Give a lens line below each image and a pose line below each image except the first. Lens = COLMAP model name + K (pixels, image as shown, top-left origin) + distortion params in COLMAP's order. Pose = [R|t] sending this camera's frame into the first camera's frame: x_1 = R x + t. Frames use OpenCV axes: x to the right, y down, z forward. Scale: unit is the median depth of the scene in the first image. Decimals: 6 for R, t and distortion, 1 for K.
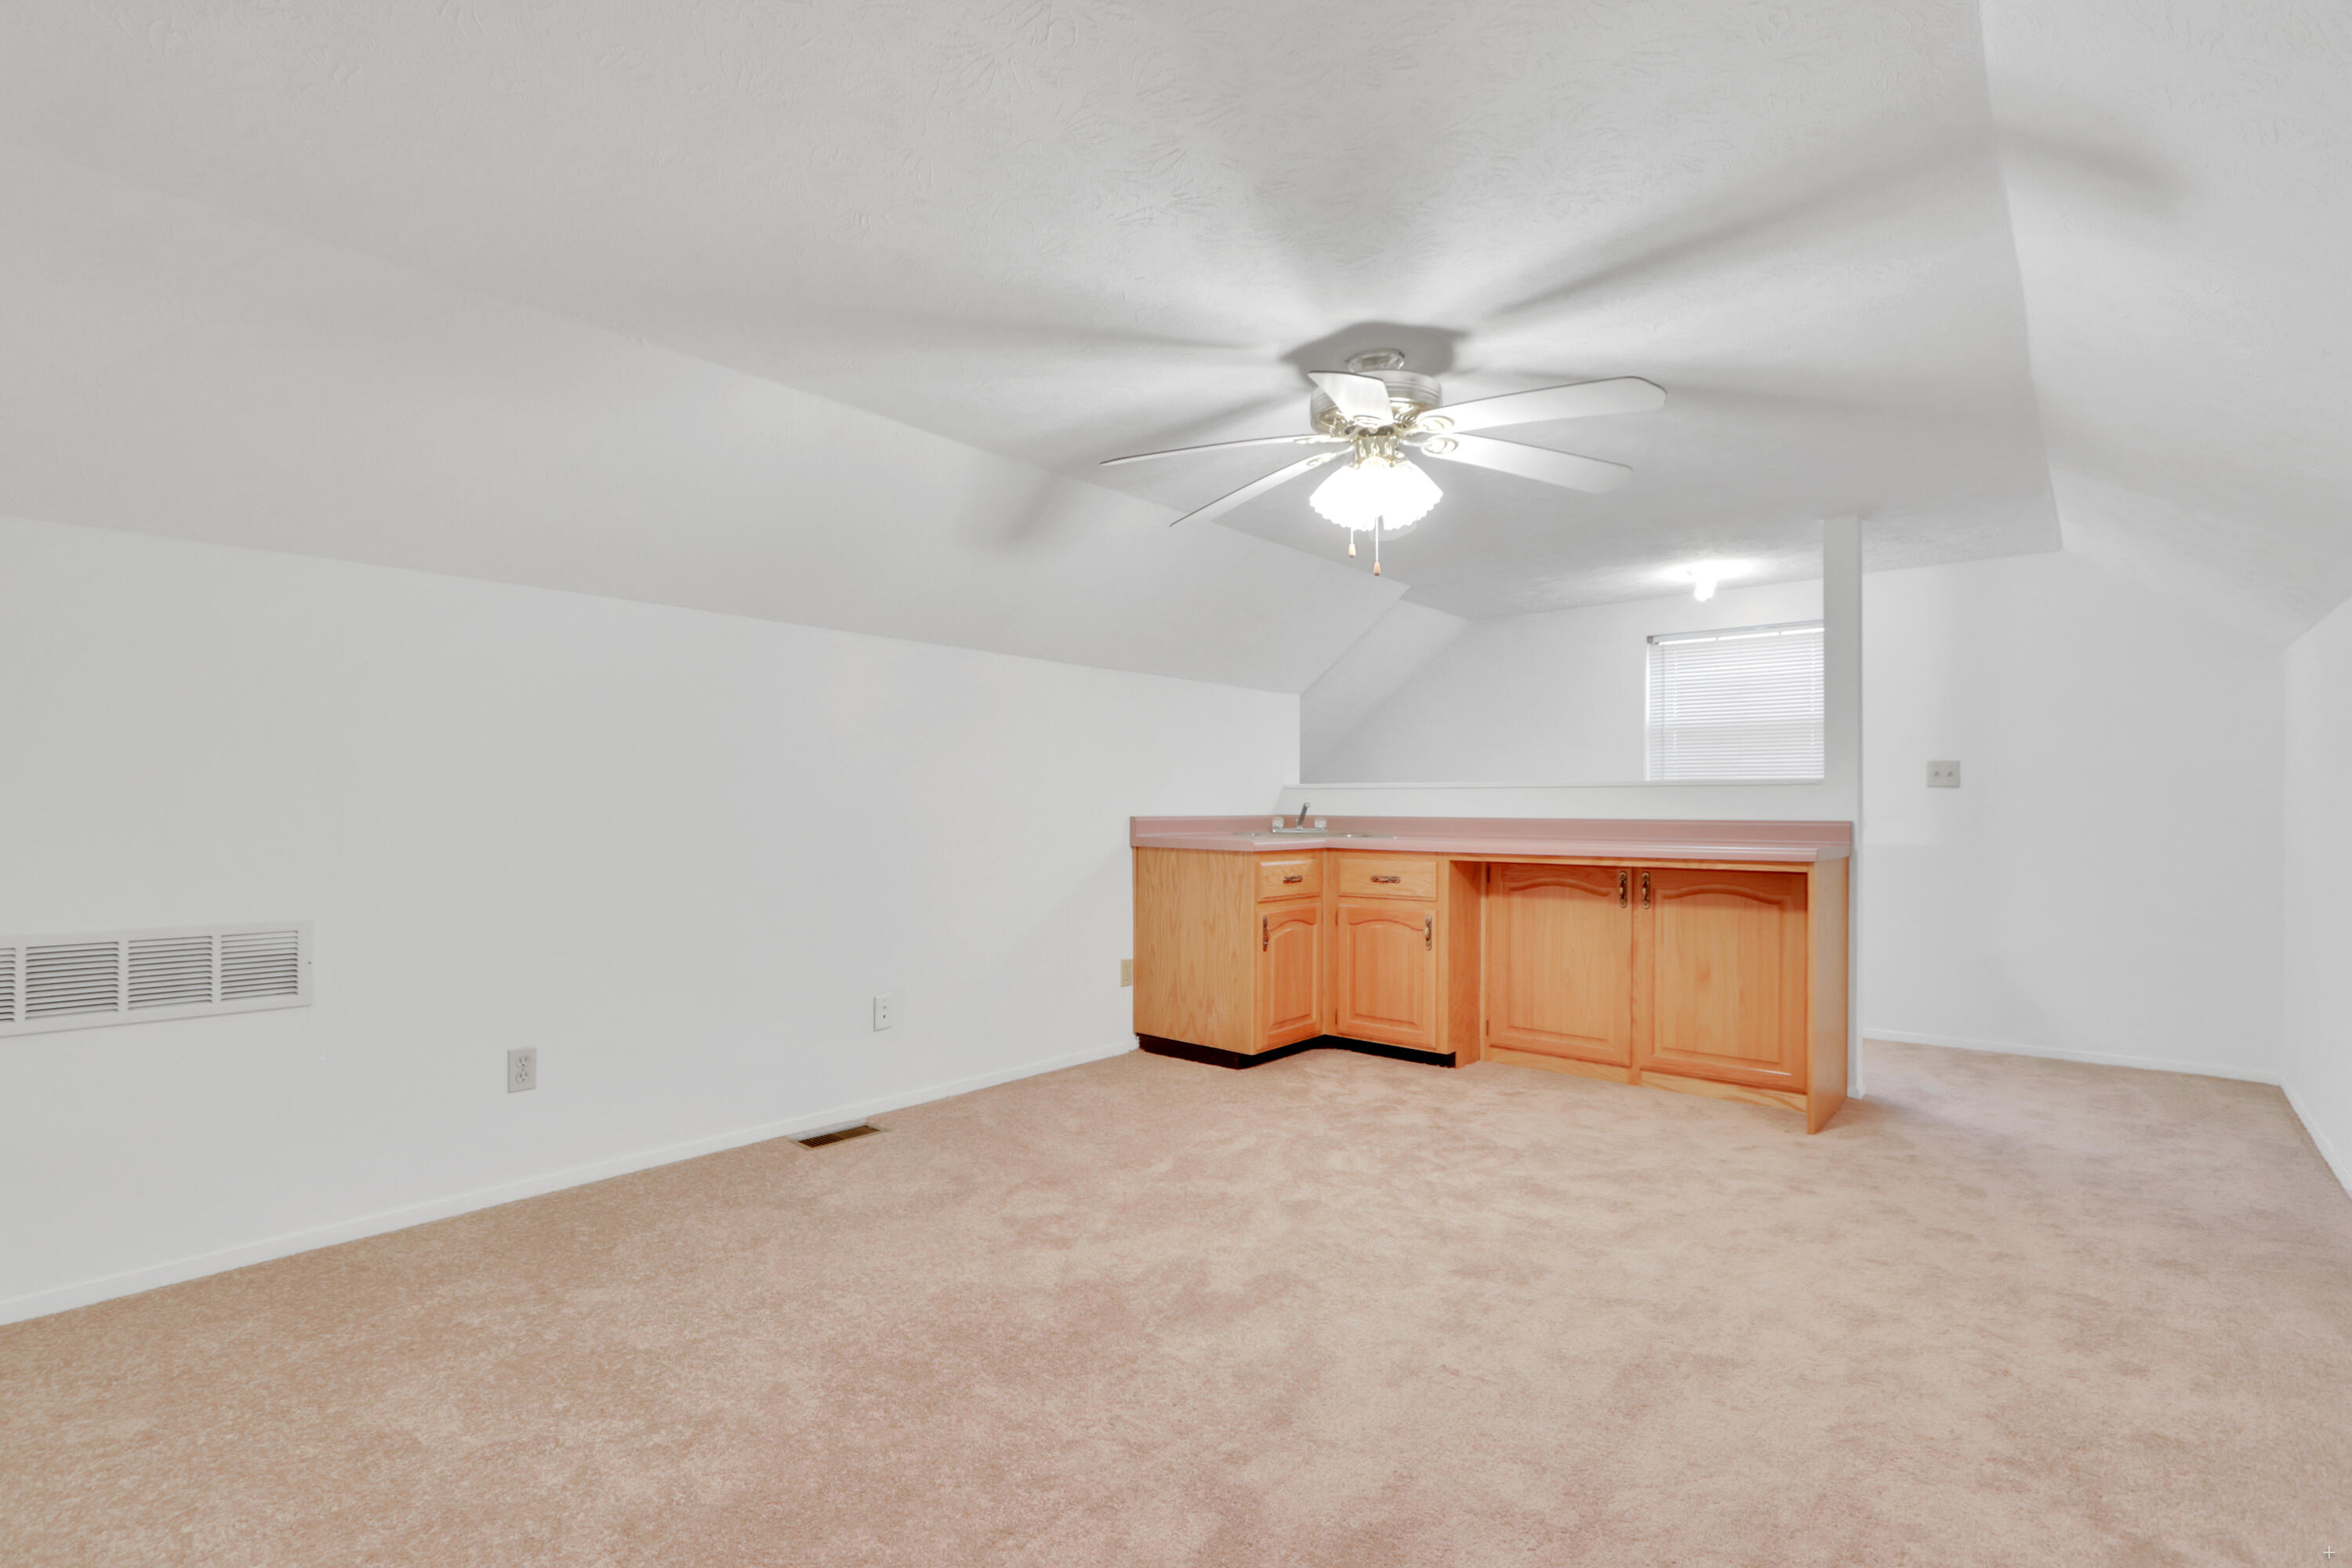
lens RADIAL K [[1101.7, 0, 1164.0], [0, 1101.7, 800.1], [0, 0, 1]] dist [-0.010184, -0.000266]
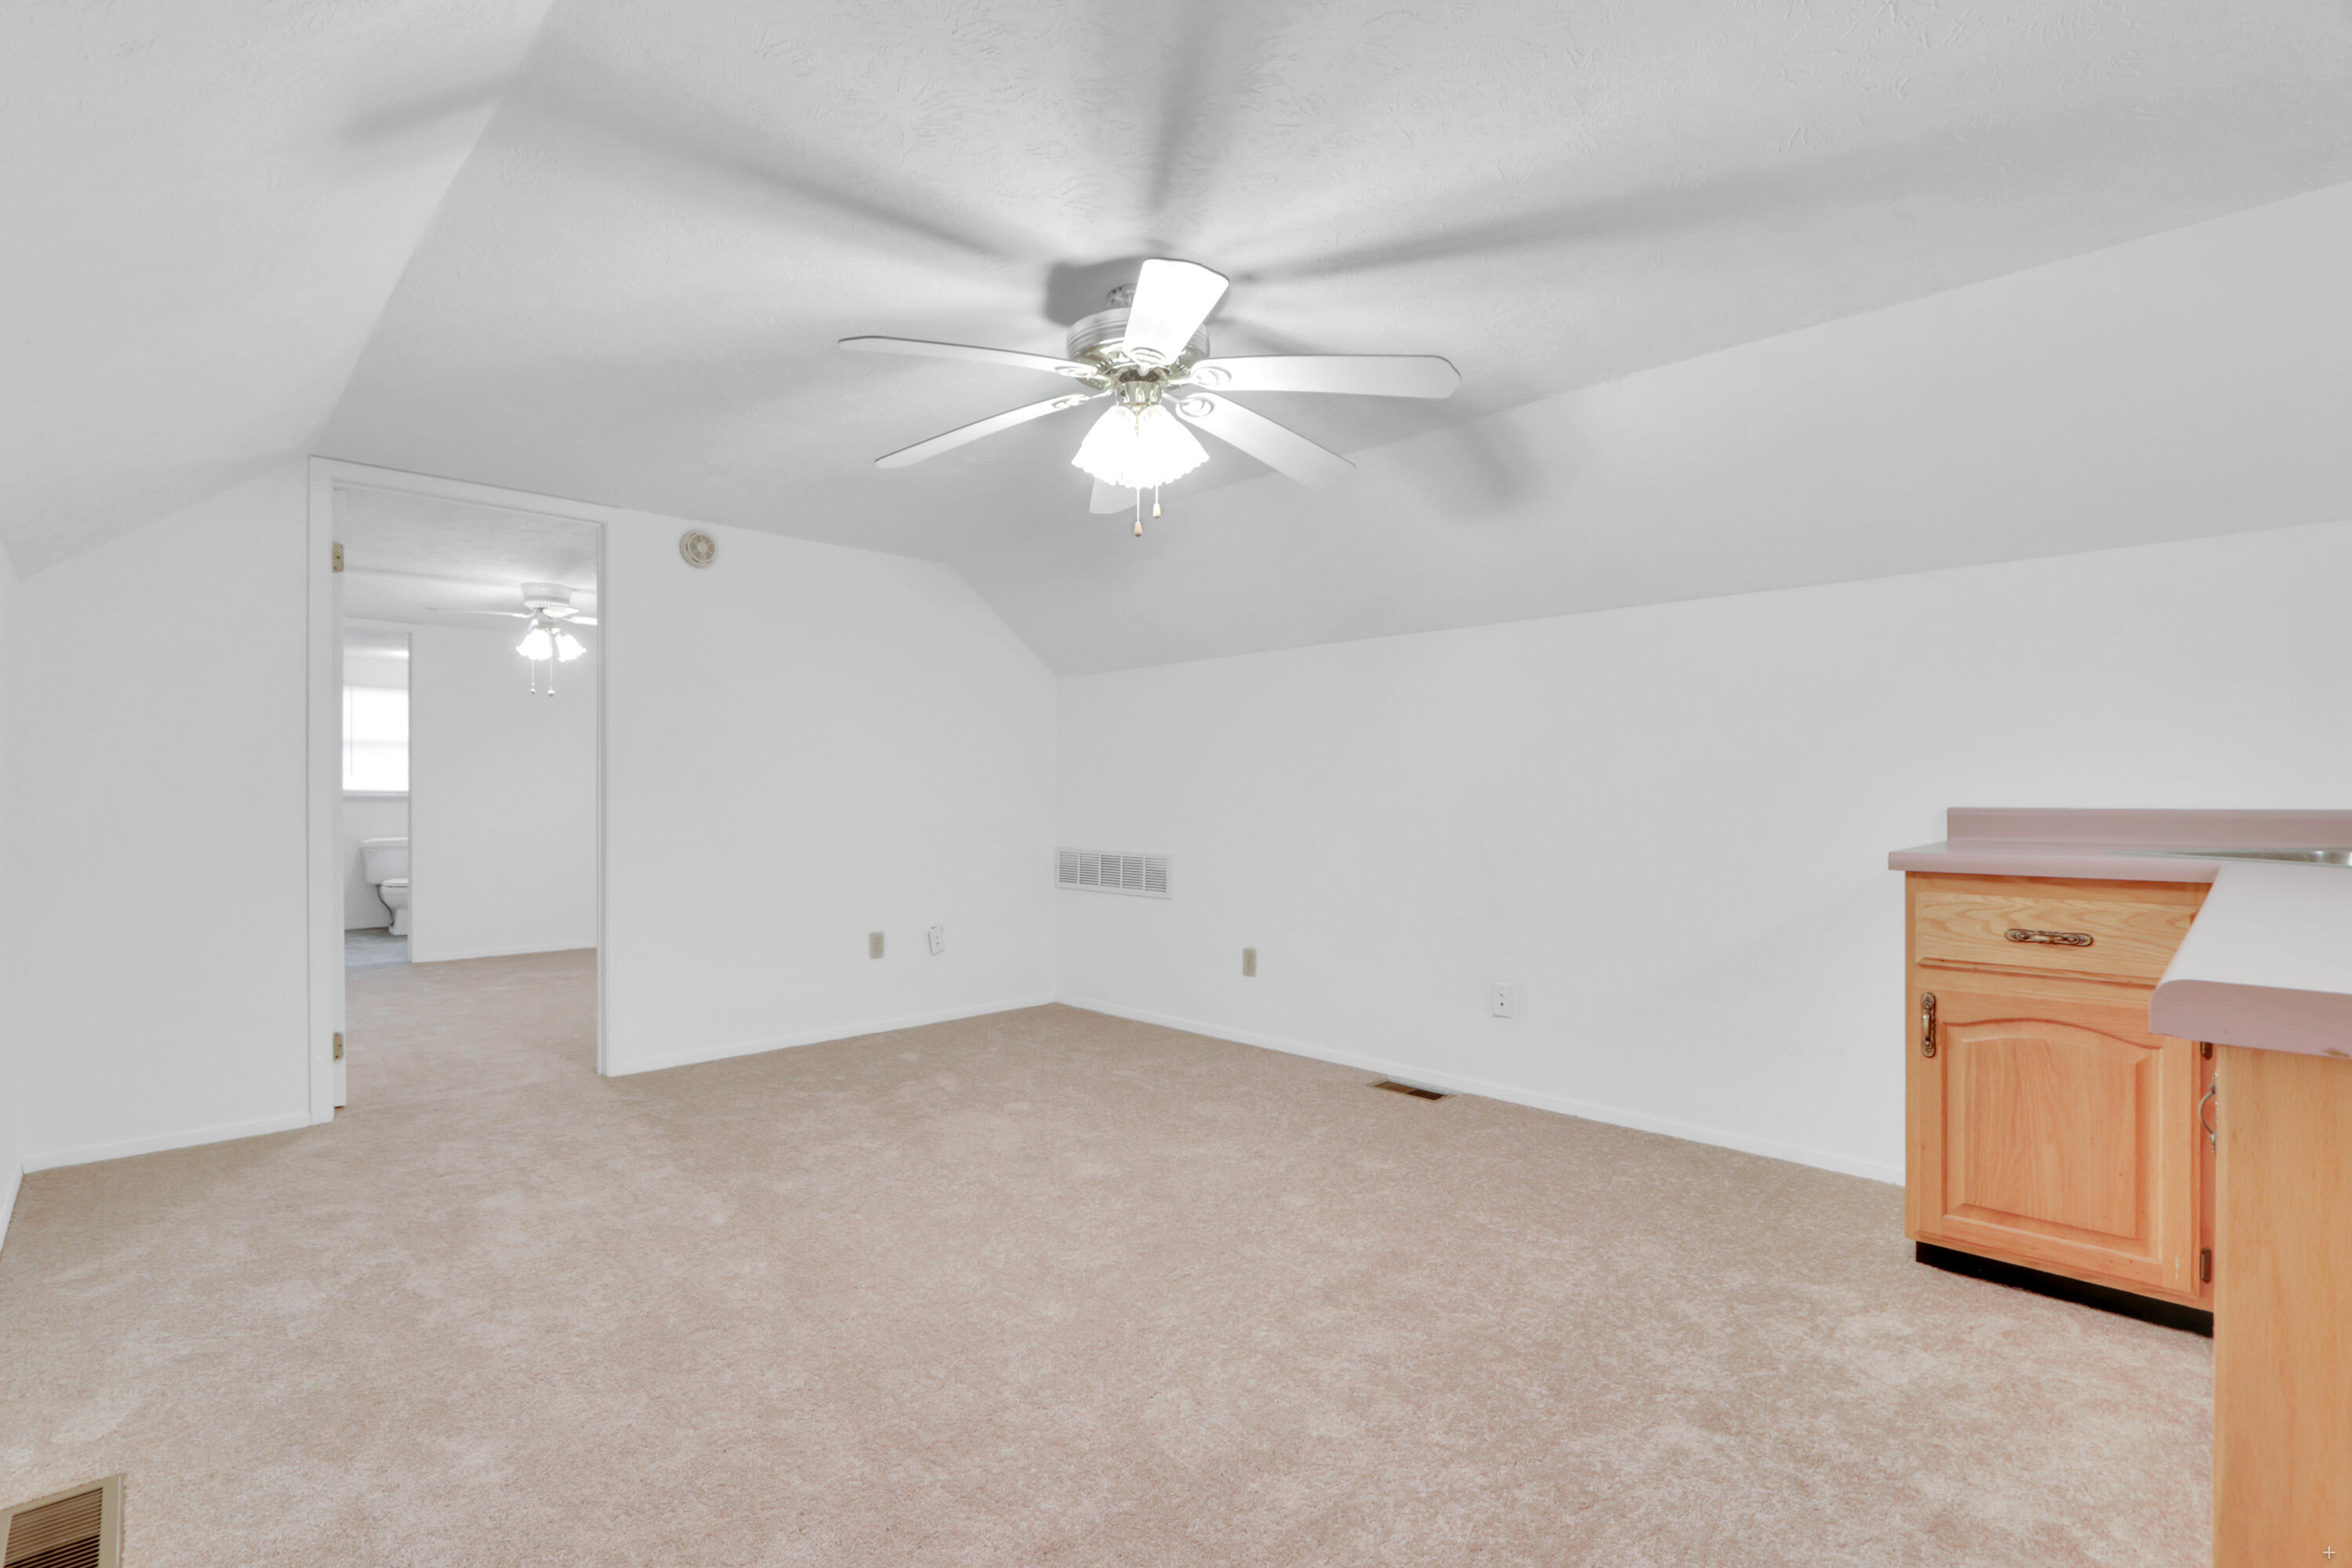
lens RADIAL K [[1101.7, 0, 1164.0], [0, 1101.7, 800.1], [0, 0, 1]] dist [-0.010184, -0.000266]
pose [[-0.087080, 0.001161, -0.996201, 0.879190], [0.006010, 0.999982, 0.000640, 0.010534], [0.996183, -0.005931, -0.087086, 0.897139]]
